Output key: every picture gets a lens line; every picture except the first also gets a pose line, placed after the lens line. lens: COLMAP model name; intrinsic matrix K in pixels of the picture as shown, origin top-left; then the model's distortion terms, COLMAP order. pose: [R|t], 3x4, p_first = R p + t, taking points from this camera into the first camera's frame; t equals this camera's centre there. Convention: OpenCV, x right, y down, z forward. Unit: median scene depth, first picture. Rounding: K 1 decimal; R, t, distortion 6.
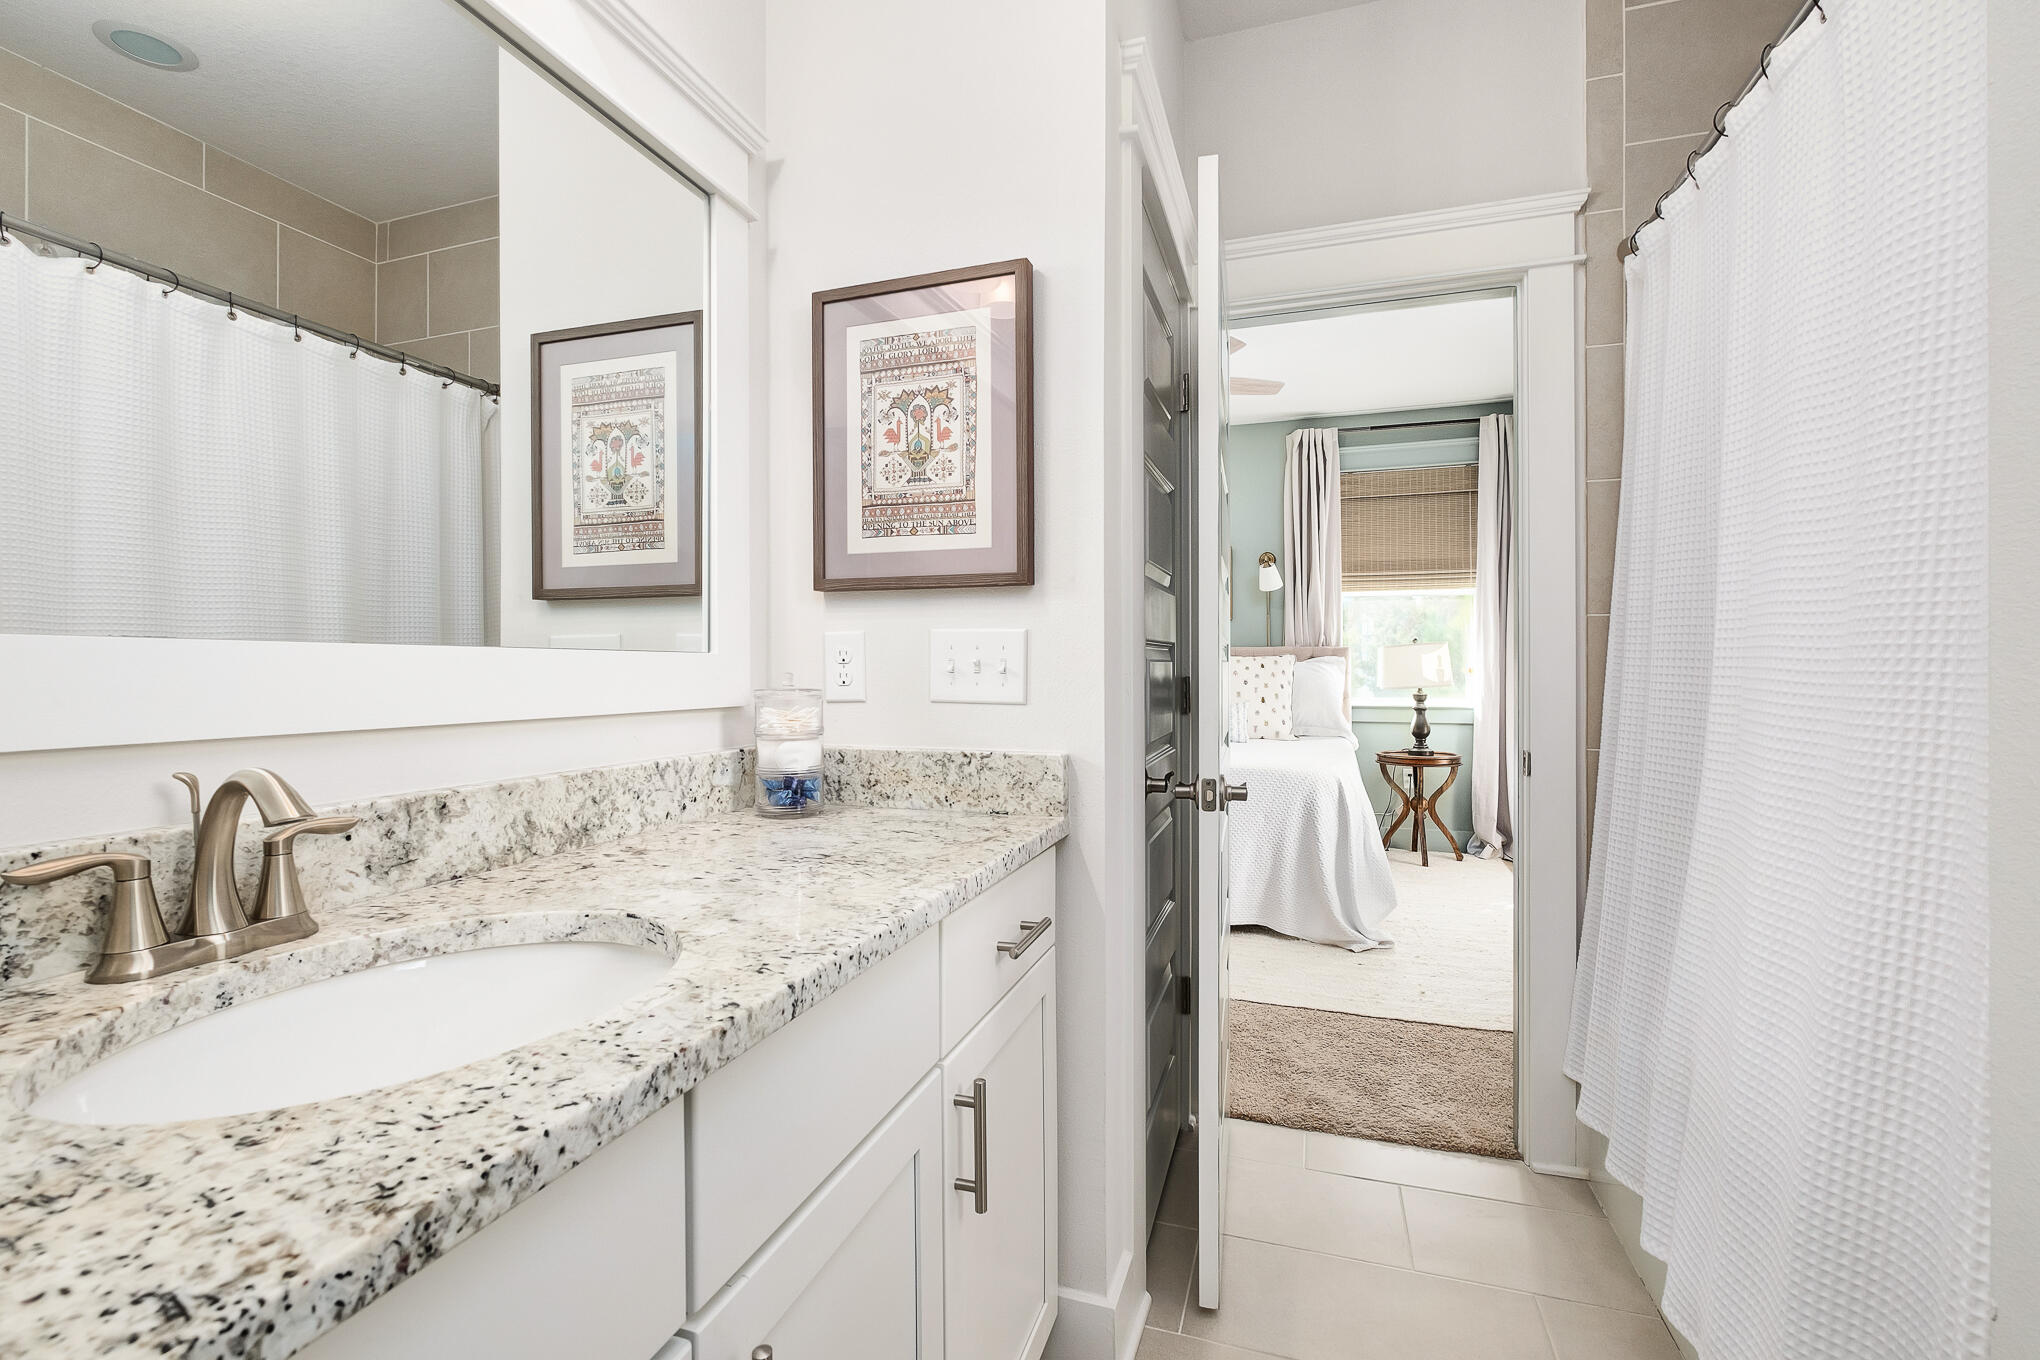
lens RADIAL K [[891.5, 0, 1008.8], [0, 891.5, 675.0], [0, 0, 1]] dist [-0.003464, -0.000006]
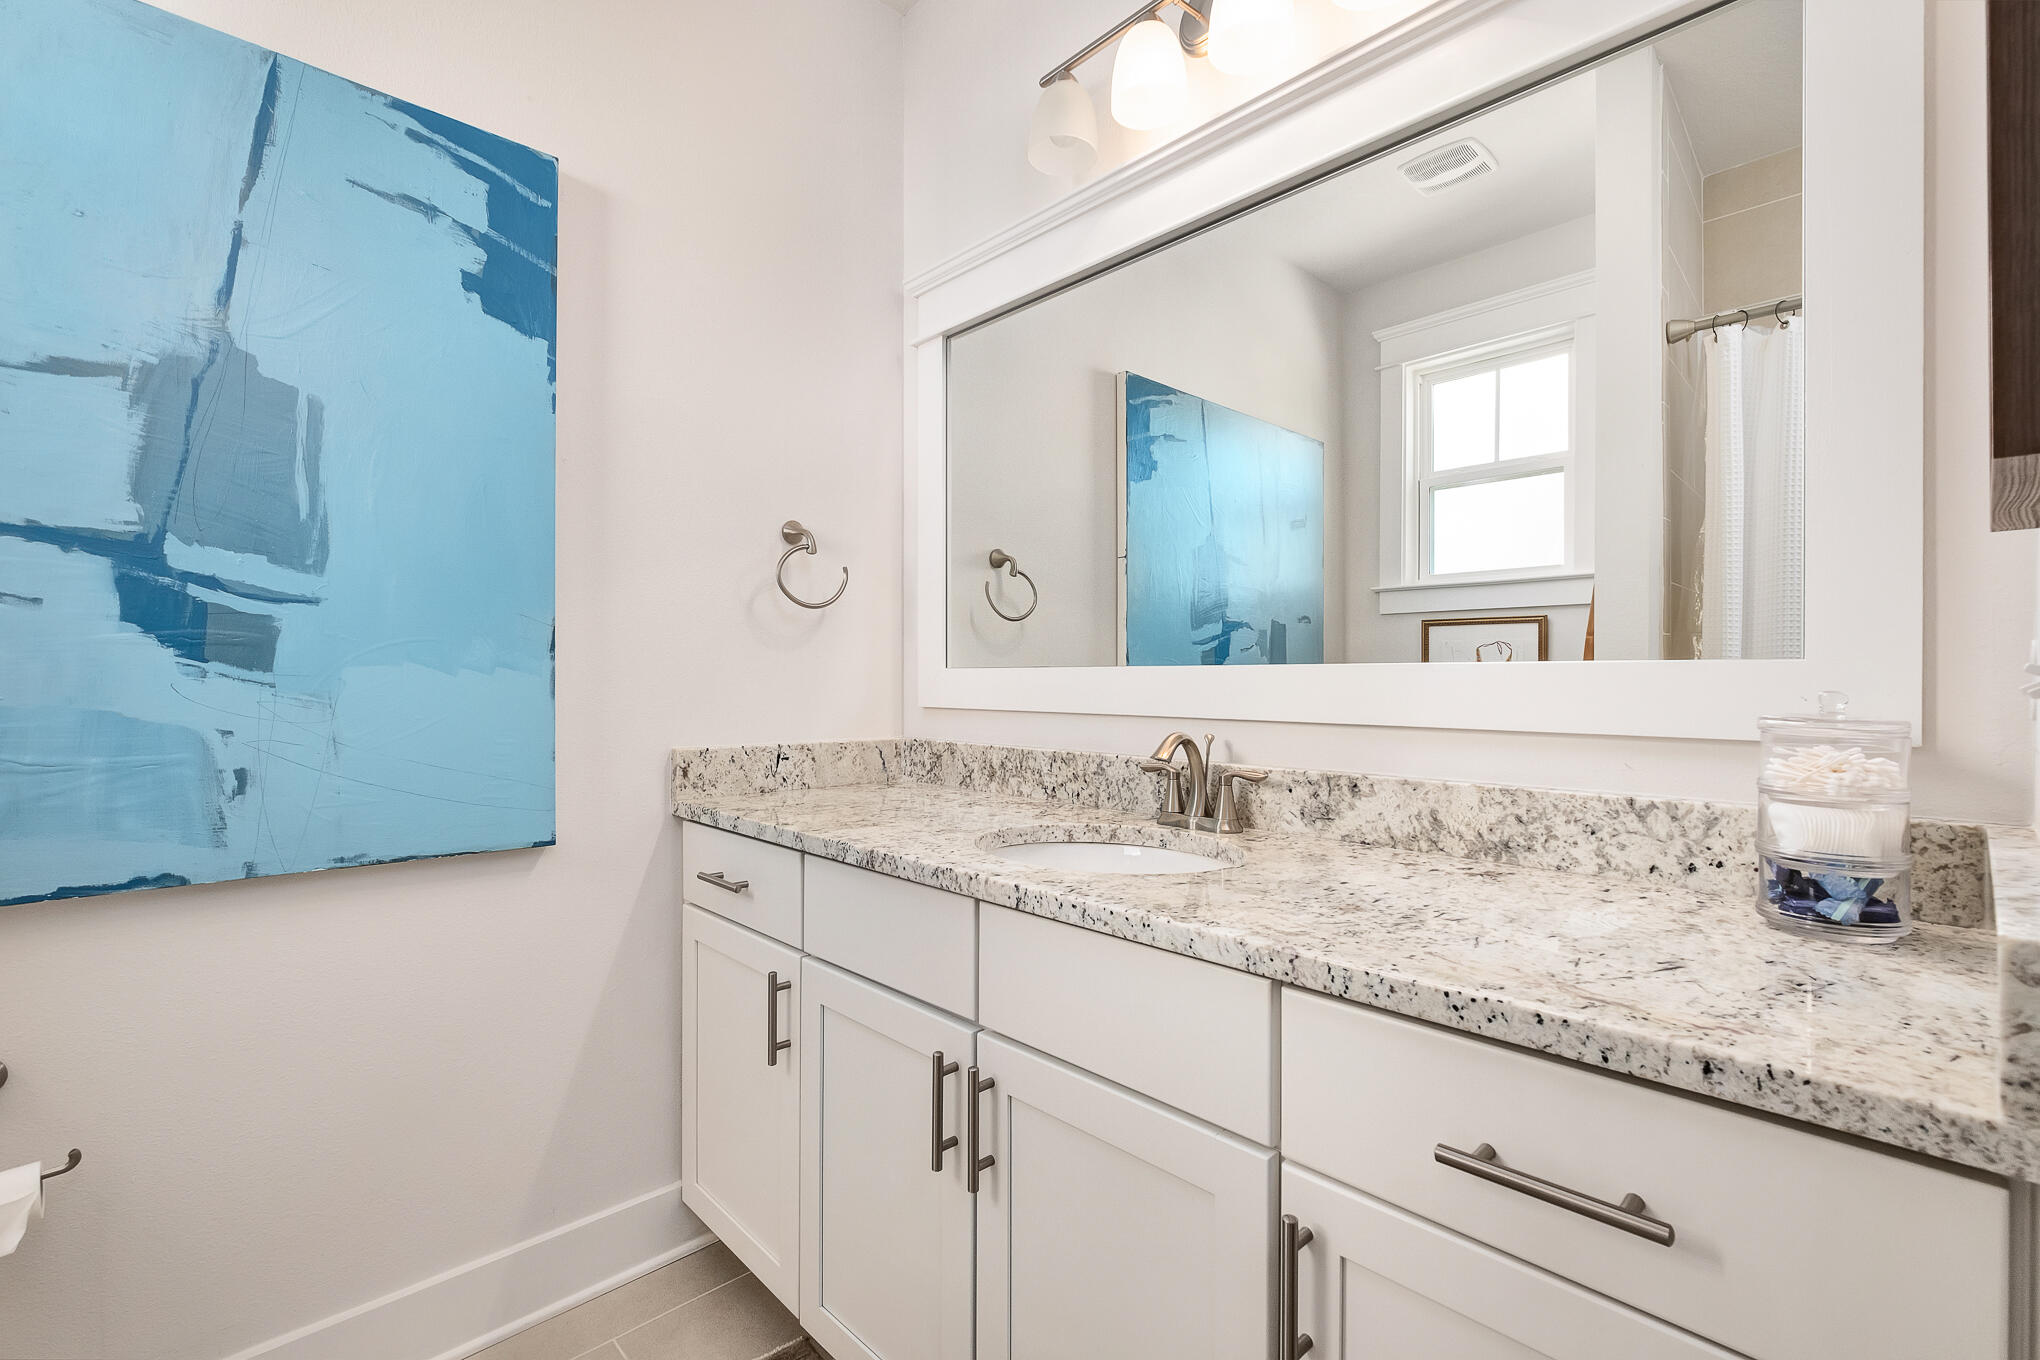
lens RADIAL K [[891.5, 0, 1008.8], [0, 891.5, 675.0], [0, 0, 1]] dist [-0.003464, -0.000006]
pose [[-0.459184, 0.000481, -0.888341, 0.734959], [-0.005258, 0.999981, 0.003259, -0.017866], [0.888326, 0.006167, -0.459173, 1.084148]]
